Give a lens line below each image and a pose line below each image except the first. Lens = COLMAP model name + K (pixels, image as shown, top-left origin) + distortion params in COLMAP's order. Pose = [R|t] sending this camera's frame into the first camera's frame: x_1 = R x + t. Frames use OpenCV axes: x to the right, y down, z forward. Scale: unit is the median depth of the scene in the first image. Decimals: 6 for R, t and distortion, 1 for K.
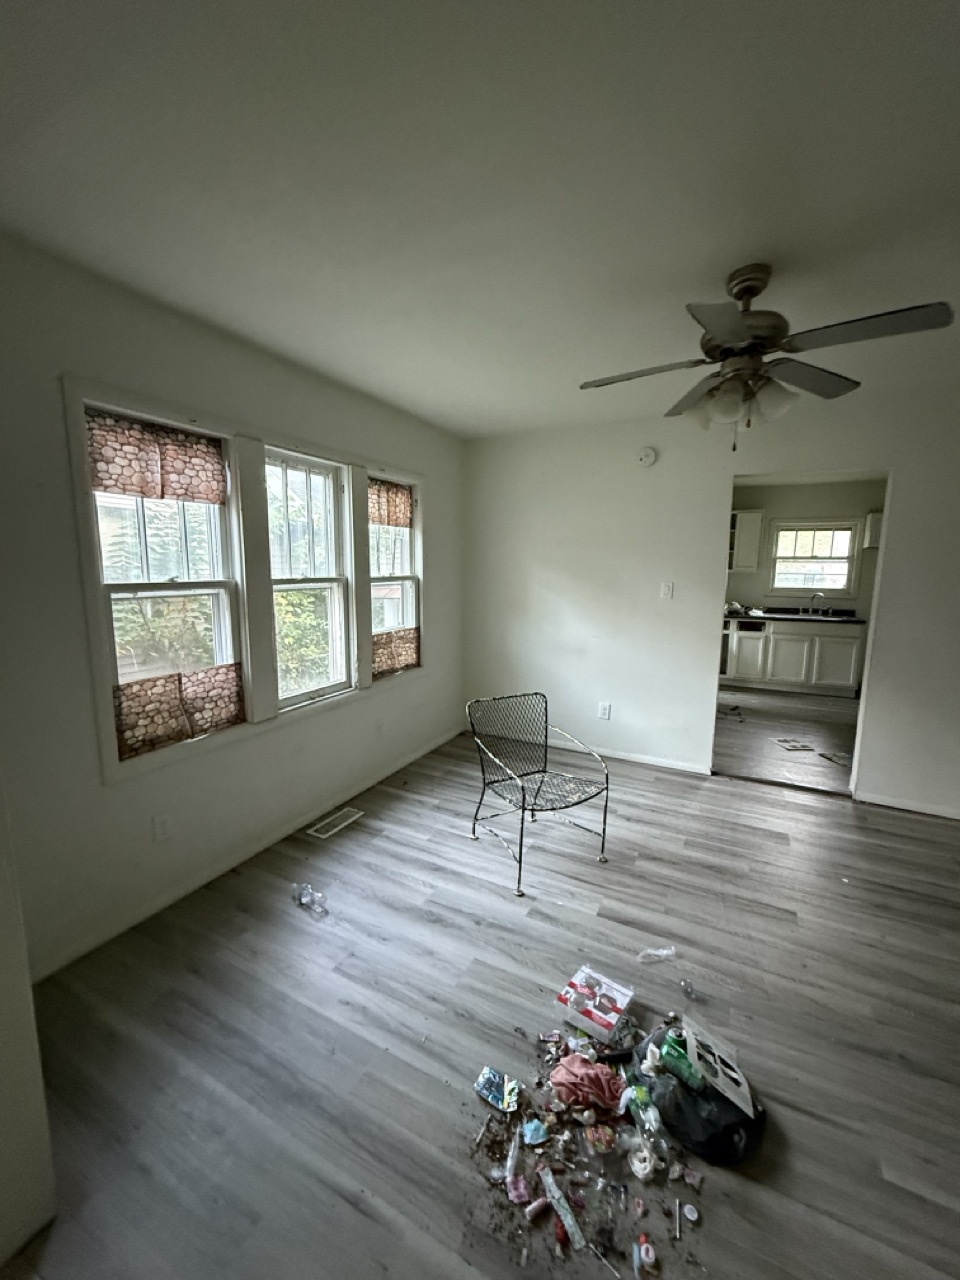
lens RADIAL K [[508.2, 0, 482.5], [0, 508.2, 637.6], [0, 0, 1]] dist [-0.000418, 0.000073]
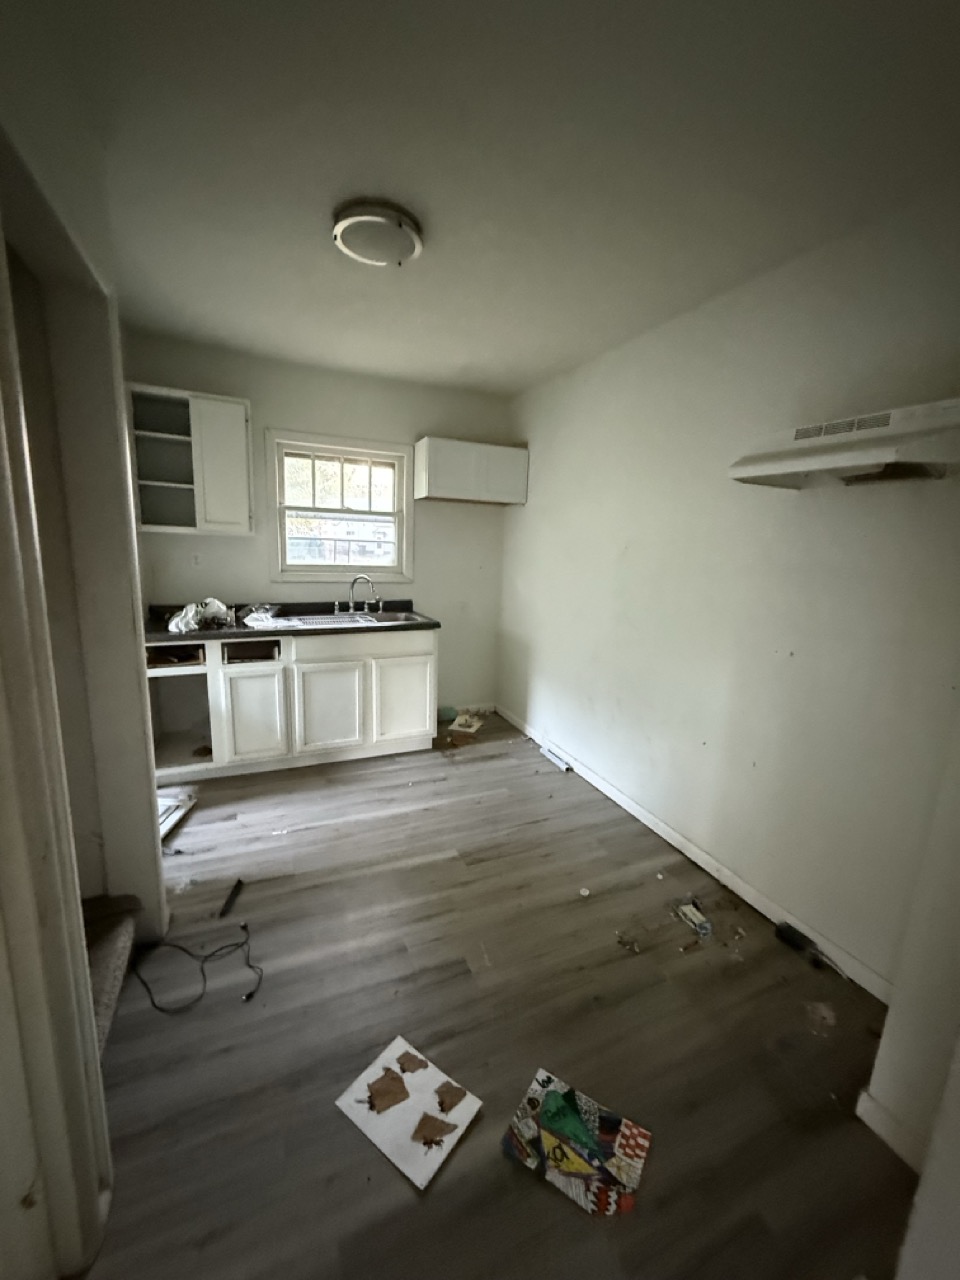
lens RADIAL K [[508.2, 0, 482.5], [0, 508.2, 637.6], [0, 0, 1]] dist [-0.000418, 0.000073]
pose [[0.621743, -0.134972, 0.771504, 0.298515], [0.076919, 0.990800, 0.111349, -0.070513], [-0.779435, -0.009887, 0.626405, 0.536814]]
